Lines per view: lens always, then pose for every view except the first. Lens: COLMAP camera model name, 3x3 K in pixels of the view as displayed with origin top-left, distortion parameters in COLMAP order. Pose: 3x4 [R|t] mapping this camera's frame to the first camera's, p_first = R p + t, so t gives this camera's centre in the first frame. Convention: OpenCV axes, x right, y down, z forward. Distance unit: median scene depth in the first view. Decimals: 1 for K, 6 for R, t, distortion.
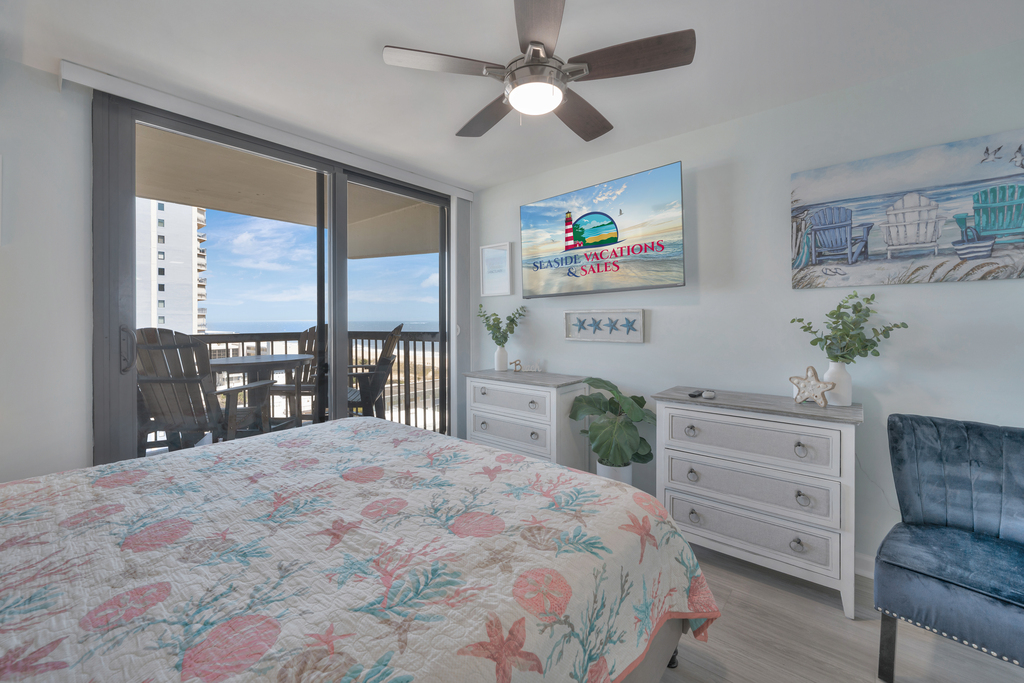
lens RADIAL K [[418.9, 0, 510.3], [0, 418.9, 326.2], [0, 0, 1]] dist [-0.000720, -0.000067]
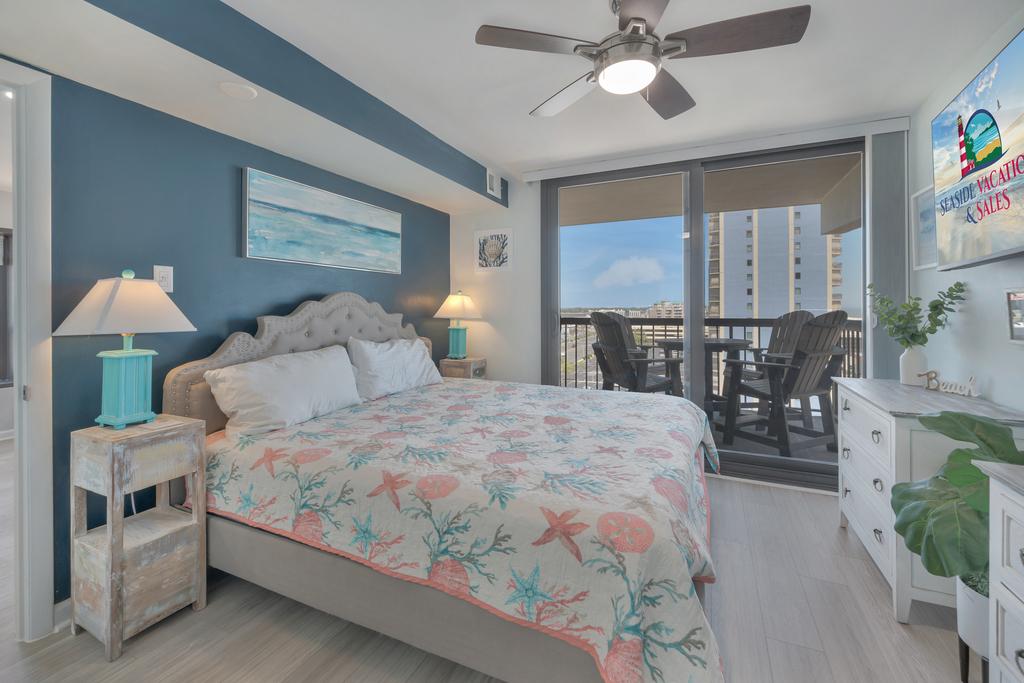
lens RADIAL K [[425.4, 0, 510.0], [0, 425.4, 309.6], [0, 0, 1]] dist [-0.000670, -0.000007]
pose [[0.261946, 0.005782, -0.965065, 0.996087], [-0.012456, 0.999919, 0.002610, -0.007170], [0.965002, 0.011337, 0.261997, 0.514112]]
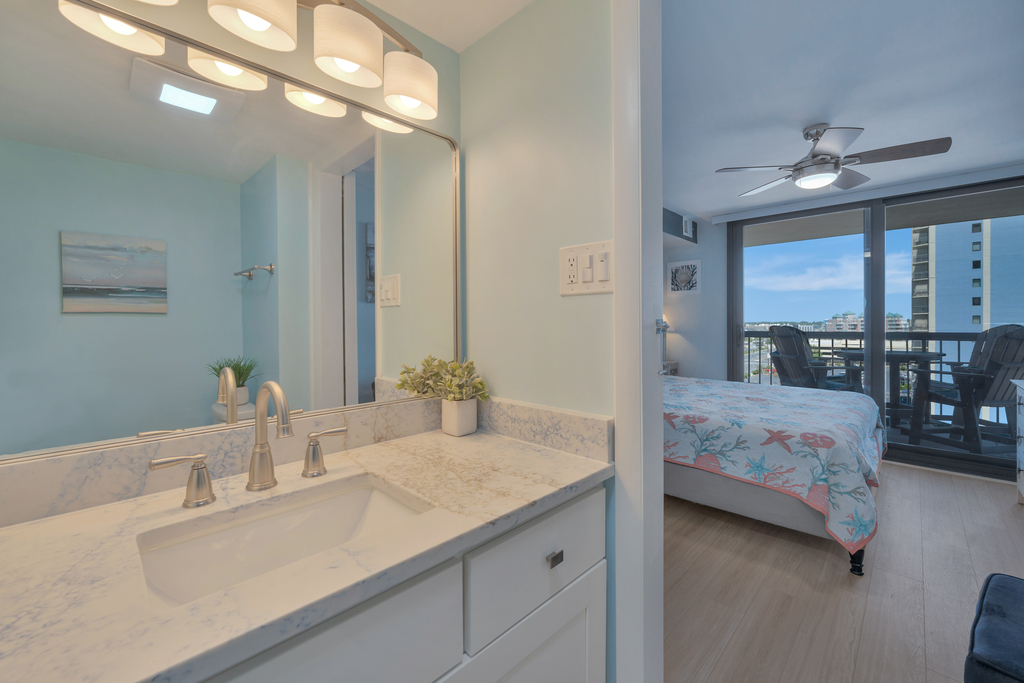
lens RADIAL K [[418.9, 0, 510.3], [0, 418.9, 326.2], [0, 0, 1]] dist [-0.000720, -0.000067]
pose [[-0.064009, 0.010936, -0.997889, 1.814200], [-0.010254, 0.999880, 0.011616, -0.004761], [0.997897, 0.010976, -0.063890, -0.047415]]
